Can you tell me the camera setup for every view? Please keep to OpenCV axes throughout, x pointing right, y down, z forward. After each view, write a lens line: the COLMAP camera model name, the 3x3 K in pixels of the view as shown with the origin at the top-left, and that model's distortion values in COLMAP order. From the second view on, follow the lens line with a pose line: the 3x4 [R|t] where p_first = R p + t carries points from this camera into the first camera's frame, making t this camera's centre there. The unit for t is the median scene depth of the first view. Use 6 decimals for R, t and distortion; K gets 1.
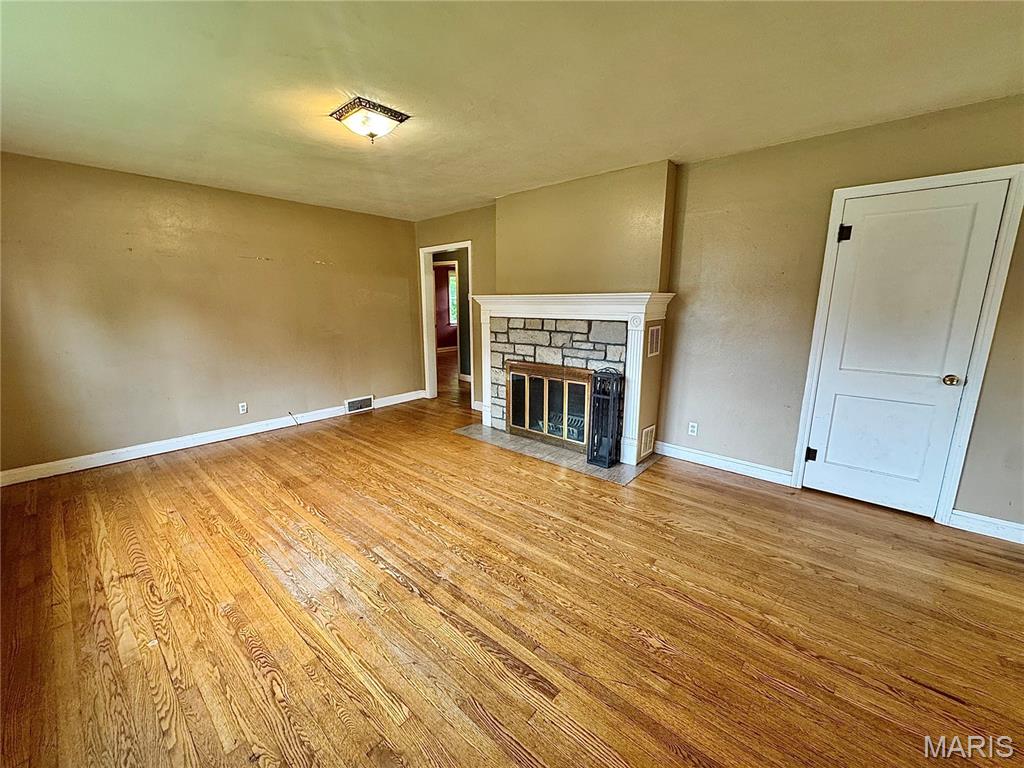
lens RADIAL K [[409.1, 0, 512.0], [0, 409.1, 384.0], [0, 0, 1]] dist [-0.001665, -0.000350]
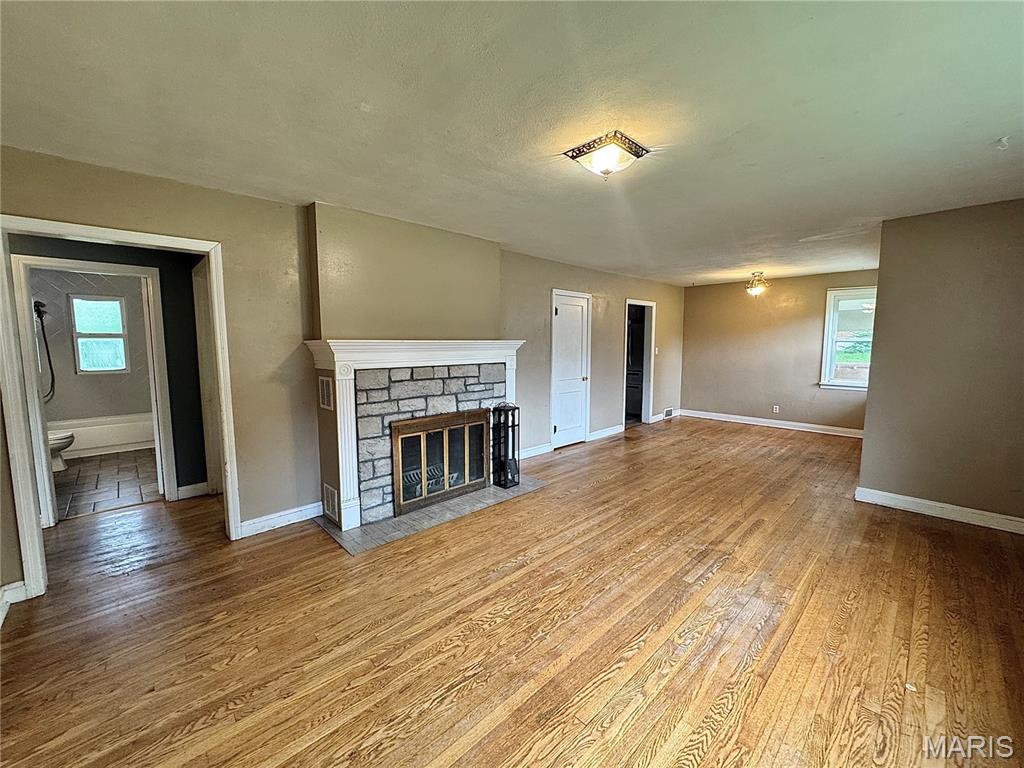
lens RADIAL K [[409.1, 0, 512.0], [0, 409.1, 384.0], [0, 0, 1]] dist [-0.001665, -0.000350]
pose [[0.085970, -0.099111, 0.991356, -0.848971], [0.198176, 0.976857, 0.080476, -0.165862], [-0.976389, 0.189544, 0.103622, 0.771439]]
